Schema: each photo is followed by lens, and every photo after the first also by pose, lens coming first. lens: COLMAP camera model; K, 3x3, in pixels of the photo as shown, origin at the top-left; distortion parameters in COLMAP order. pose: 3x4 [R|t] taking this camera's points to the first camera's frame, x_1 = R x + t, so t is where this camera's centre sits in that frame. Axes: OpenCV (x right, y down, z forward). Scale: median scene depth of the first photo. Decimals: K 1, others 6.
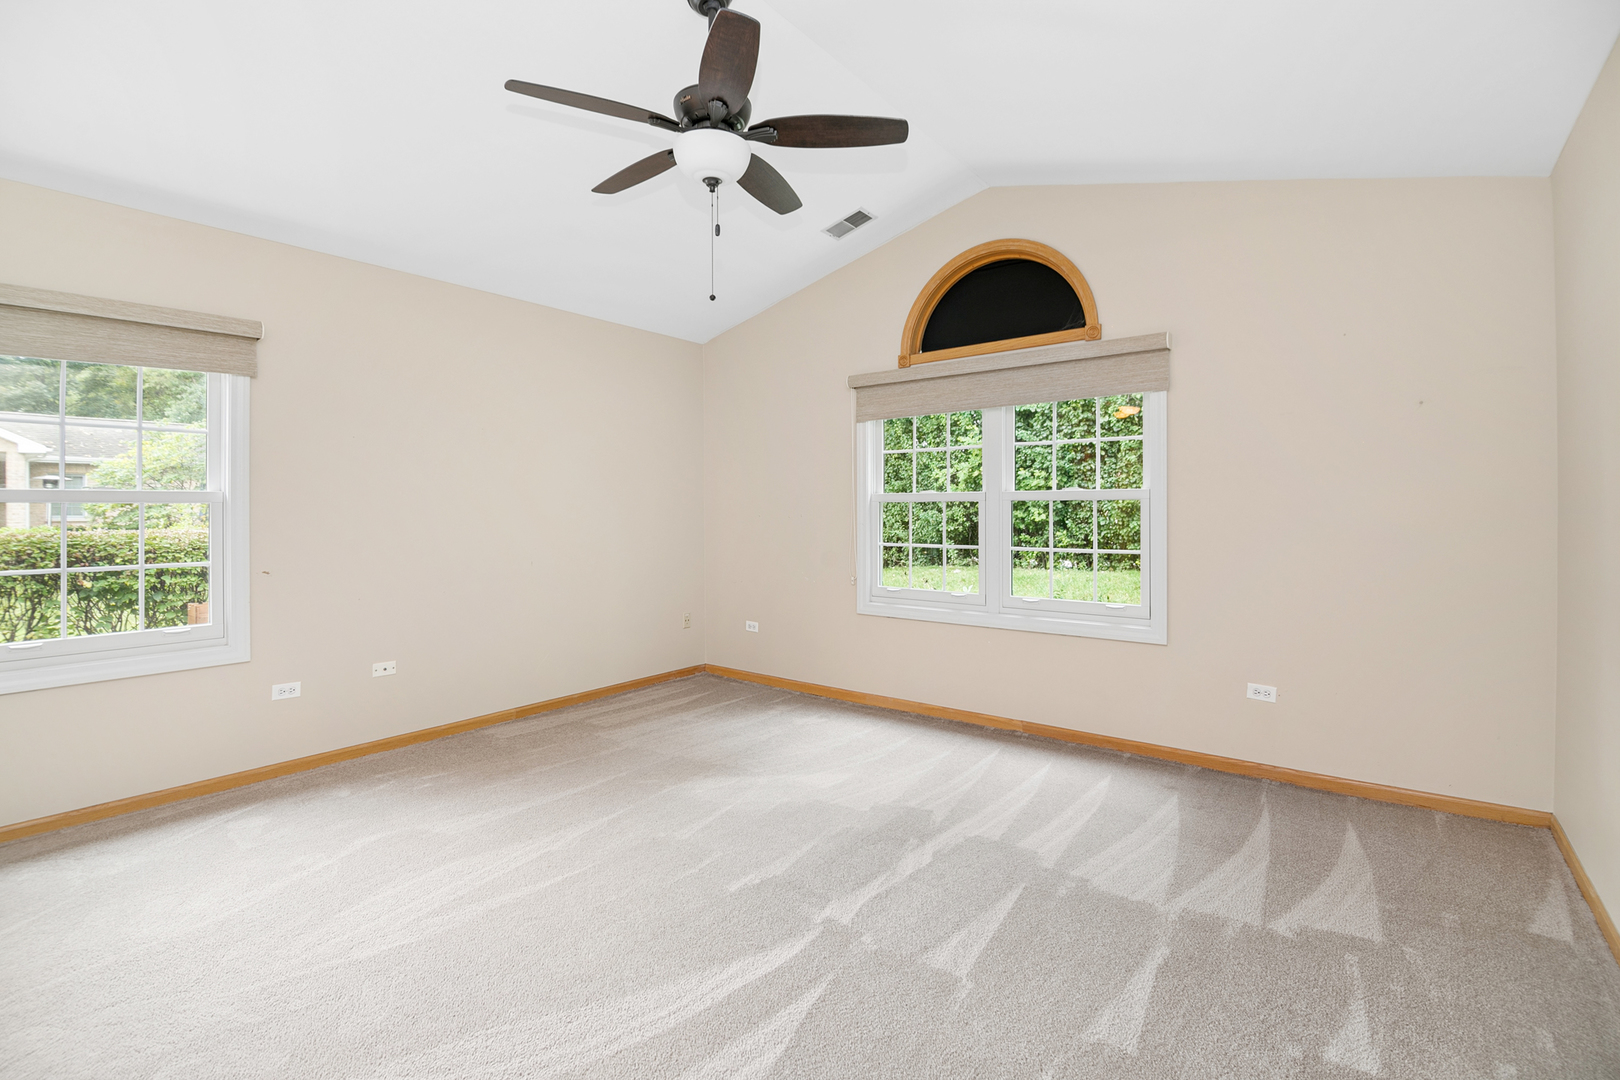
lens RADIAL K [[728.8, 0, 799.7], [0, 728.8, 512.1], [0, 0, 1]] dist [-0.003963, -0.007796]
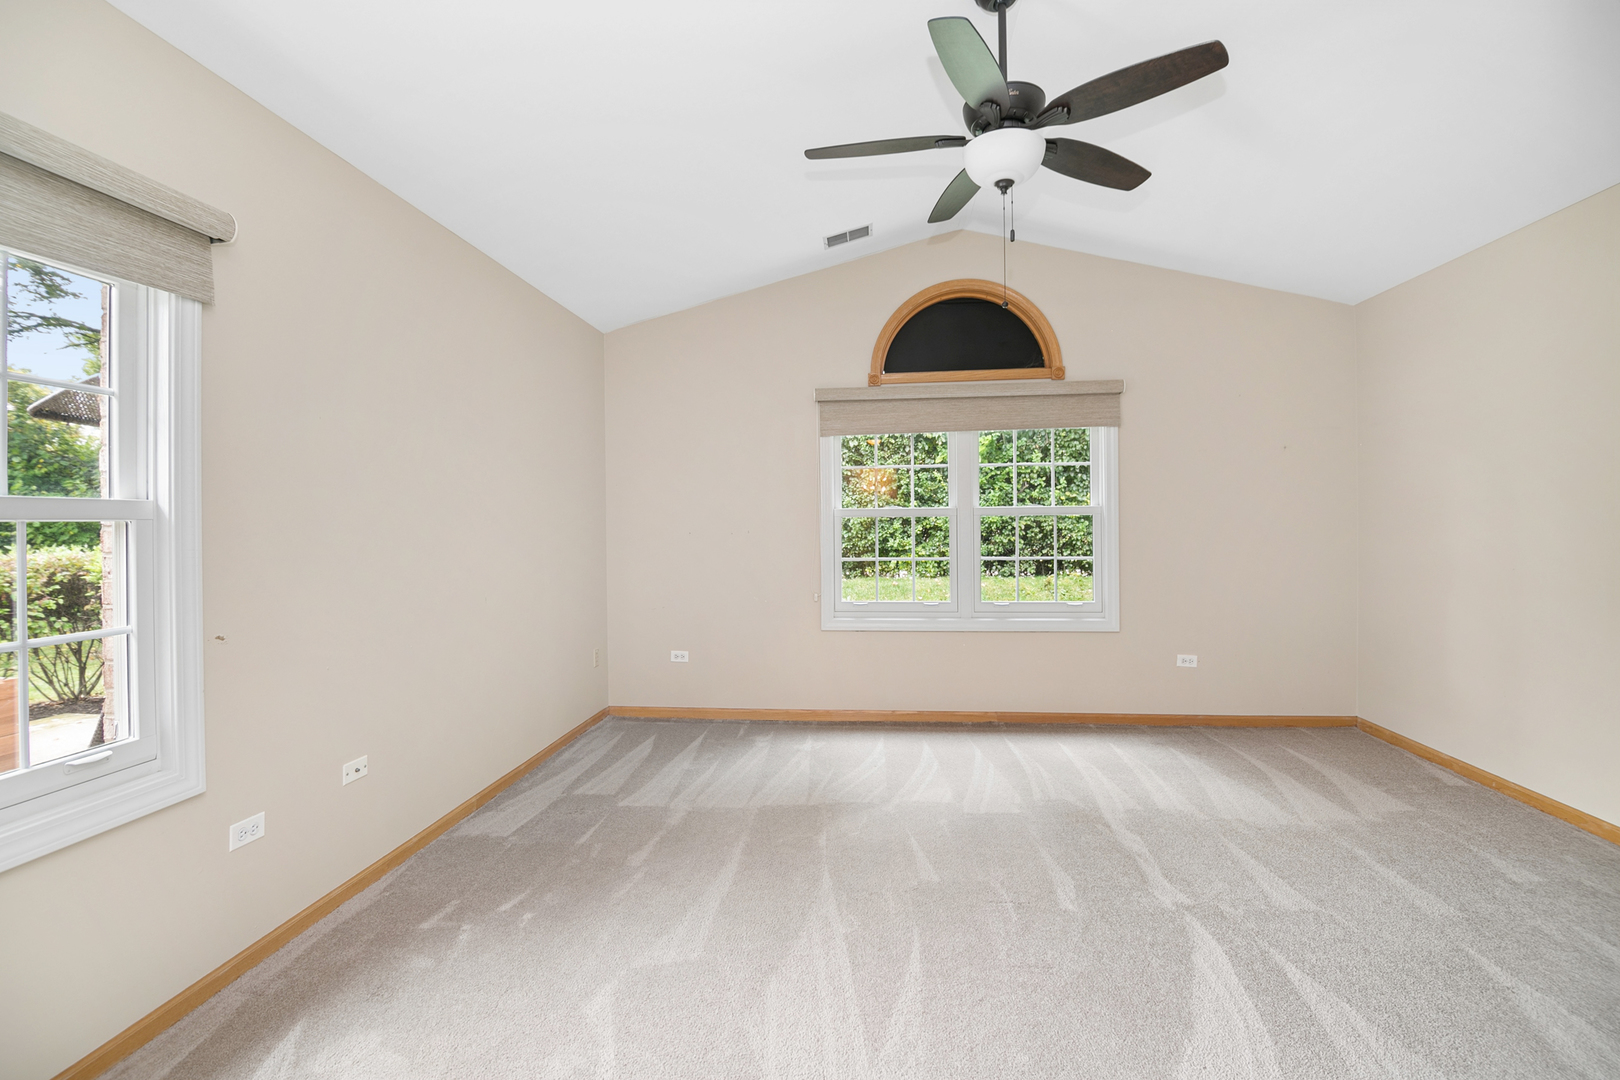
lens RADIAL K [[728.8, 0, 798.1], [0, 728.8, 526.7], [0, 0, 1]] dist [-0.003963, -0.007796]
pose [[0.847152, -0.009016, 0.531274, -0.589712], [0.009918, 0.999950, 0.001155, -0.003458], [-0.531258, 0.004291, 0.847199, 0.226440]]
